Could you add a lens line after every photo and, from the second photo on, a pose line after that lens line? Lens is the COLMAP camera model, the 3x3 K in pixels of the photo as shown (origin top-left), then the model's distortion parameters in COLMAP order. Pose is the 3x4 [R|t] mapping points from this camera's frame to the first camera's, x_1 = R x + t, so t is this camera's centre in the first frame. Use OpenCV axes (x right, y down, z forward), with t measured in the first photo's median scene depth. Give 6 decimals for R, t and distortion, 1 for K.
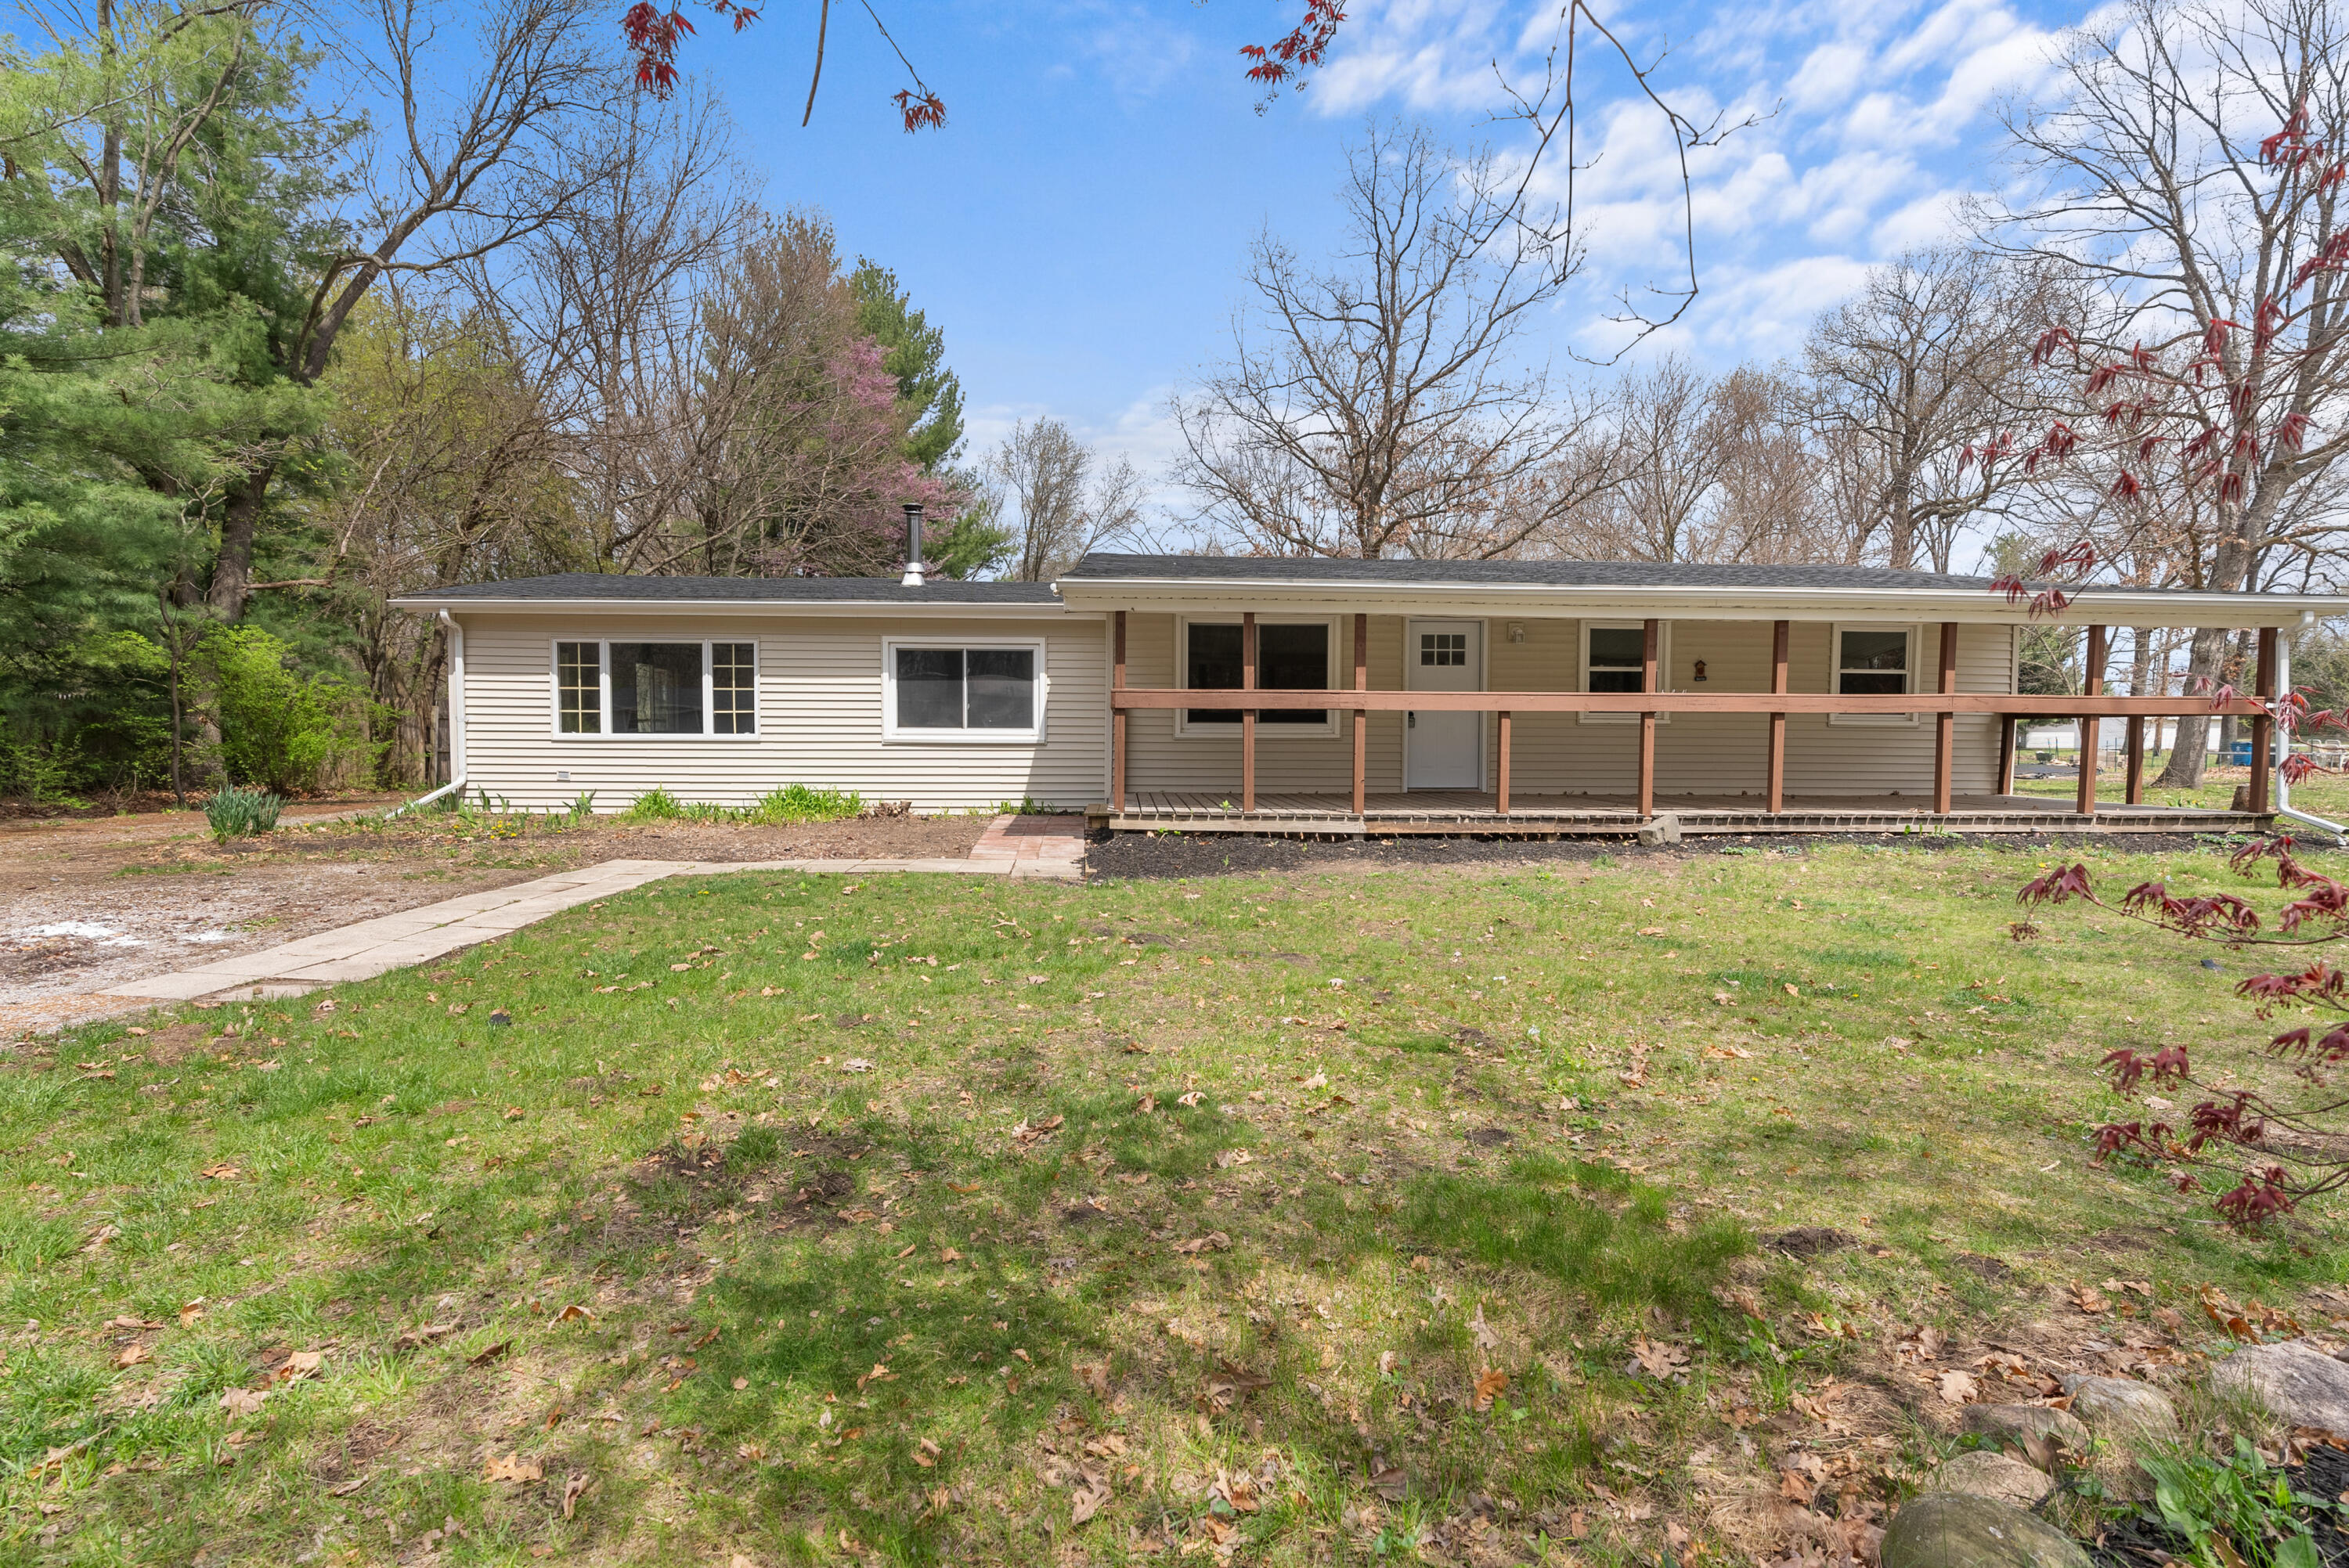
lens RADIAL K [[1071.2, 0, 1173.1], [0, 1071.2, 790.7], [0, 0, 1]] dist [-0.015758, -0.000041]
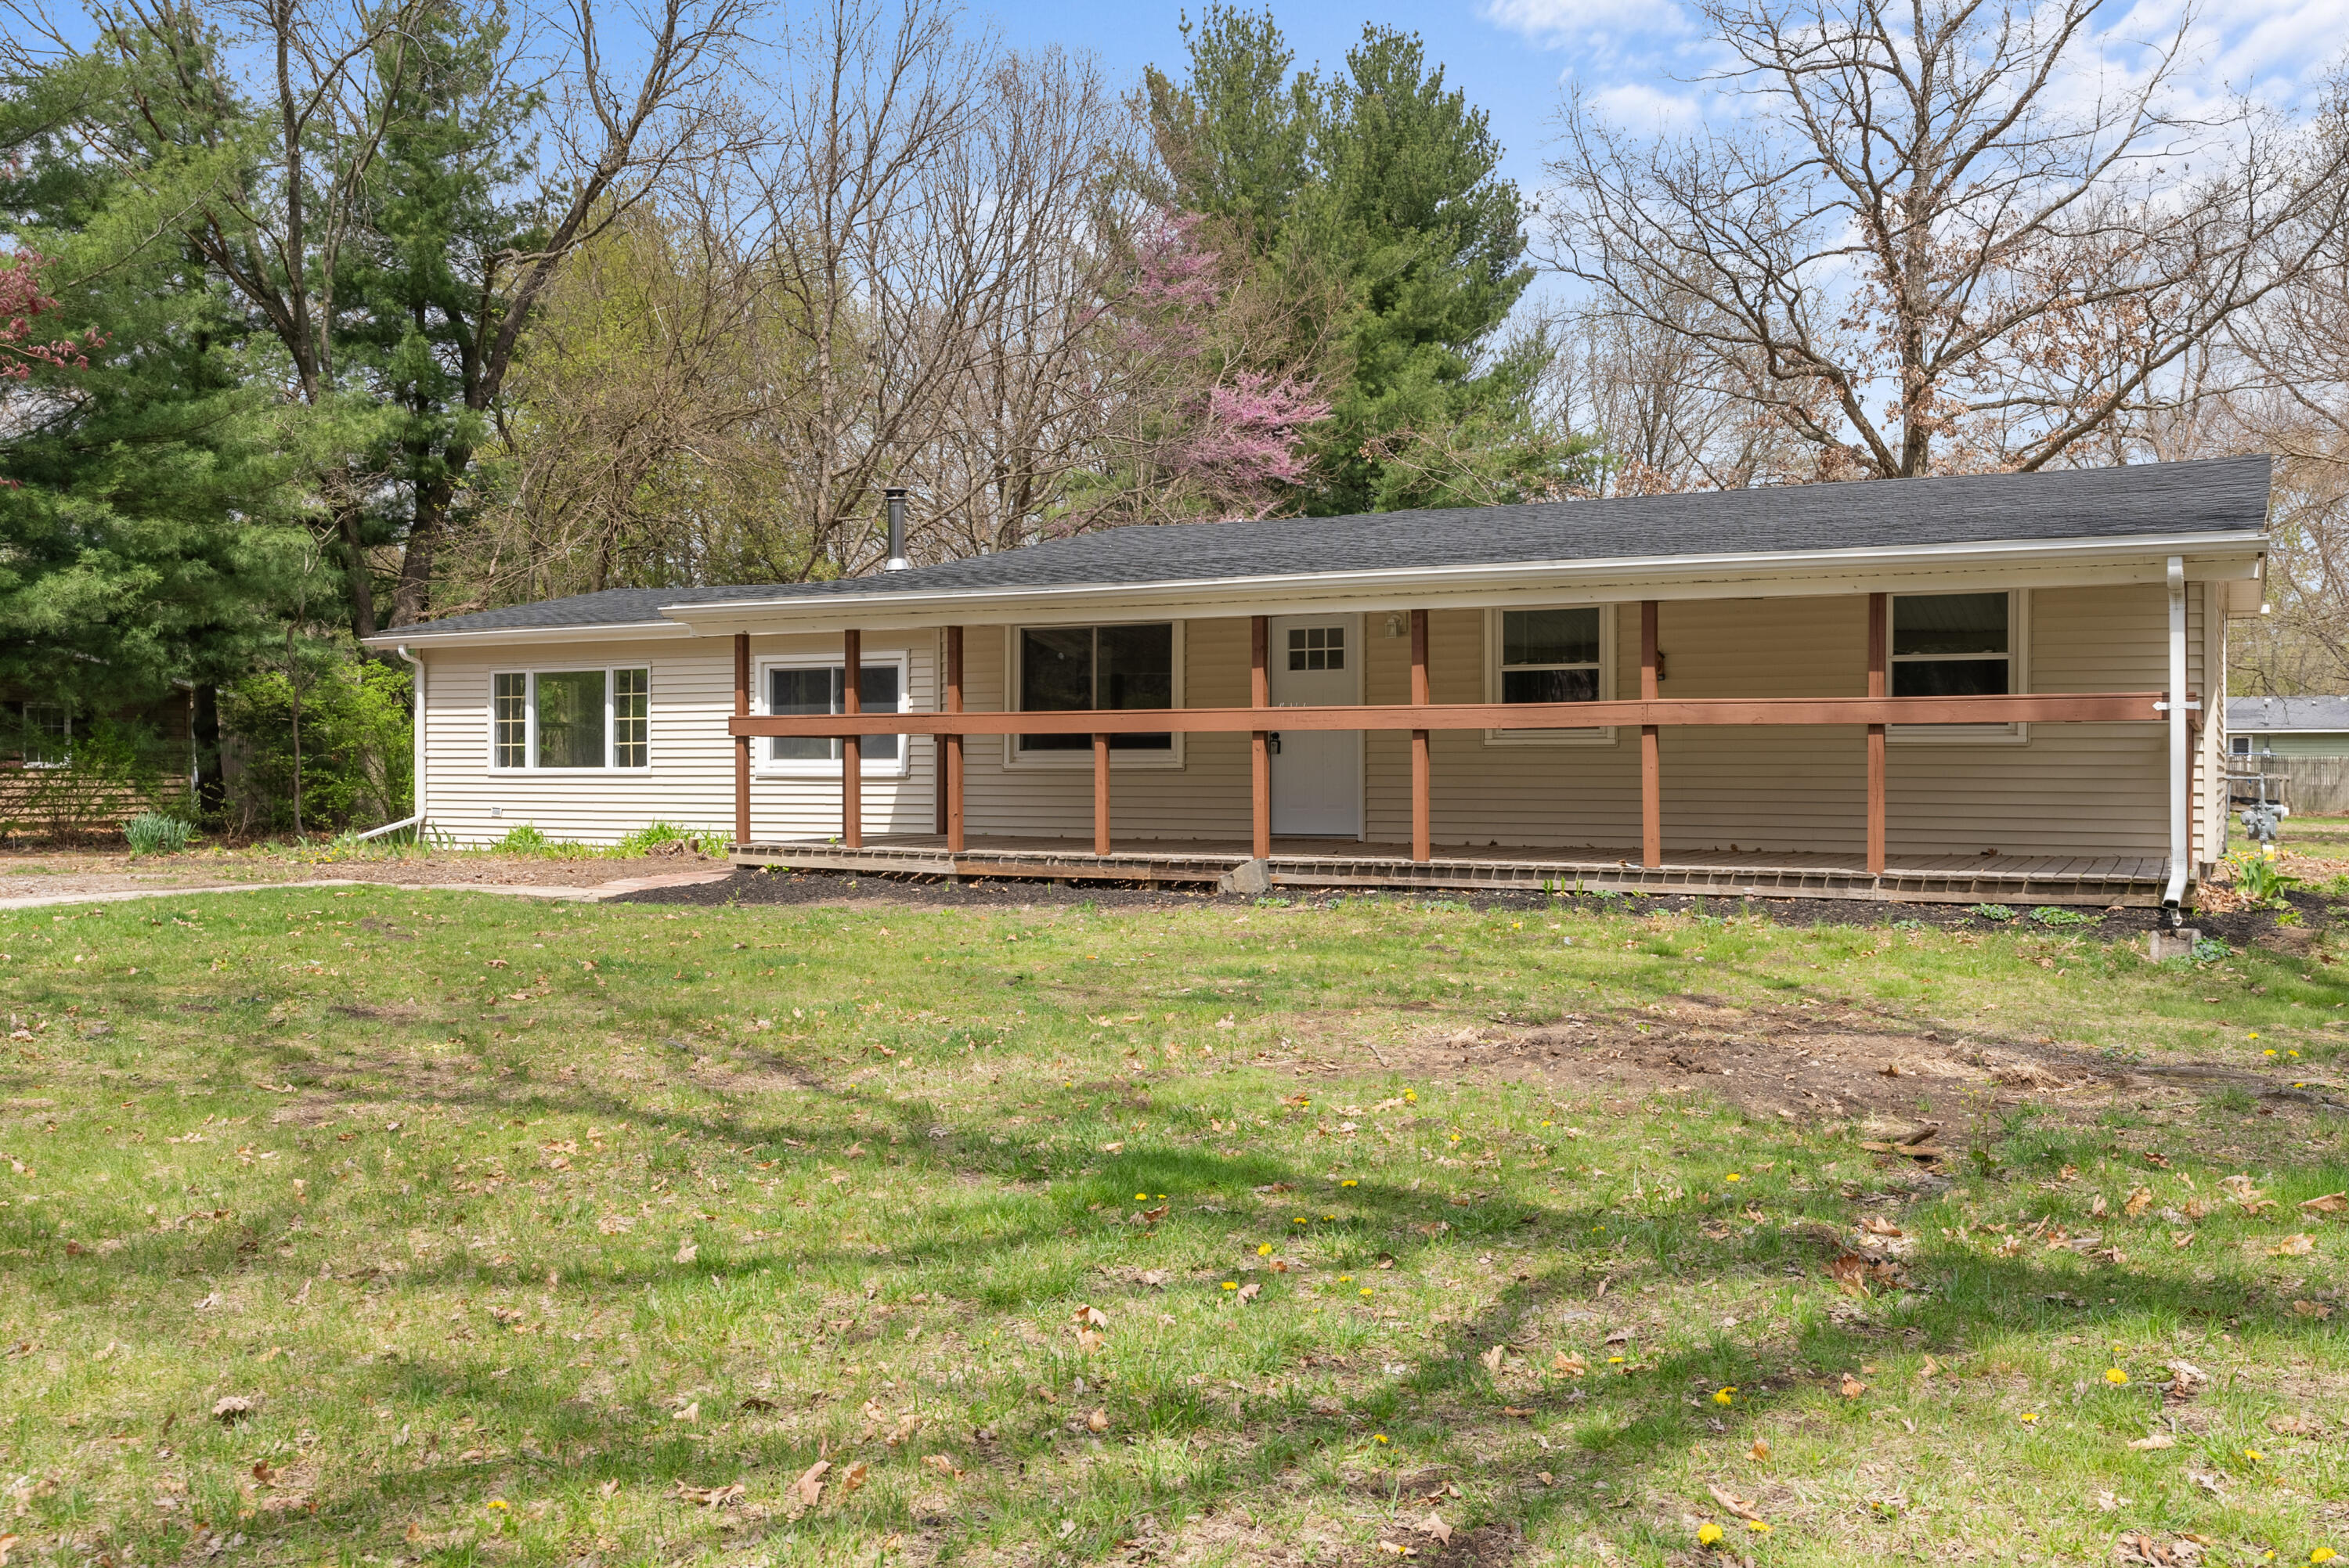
lens RADIAL K [[2006.1, 0, 1175.7], [0, 2006.1, 781.9], [0, 0, 1]] dist [-0.013852, -0.003984]
pose [[0.860226, -0.001712, -0.509910, 0.883105], [-0.024097, 0.998741, -0.044006, 0.024170], [0.509344, 0.050143, 0.859101, -0.246019]]
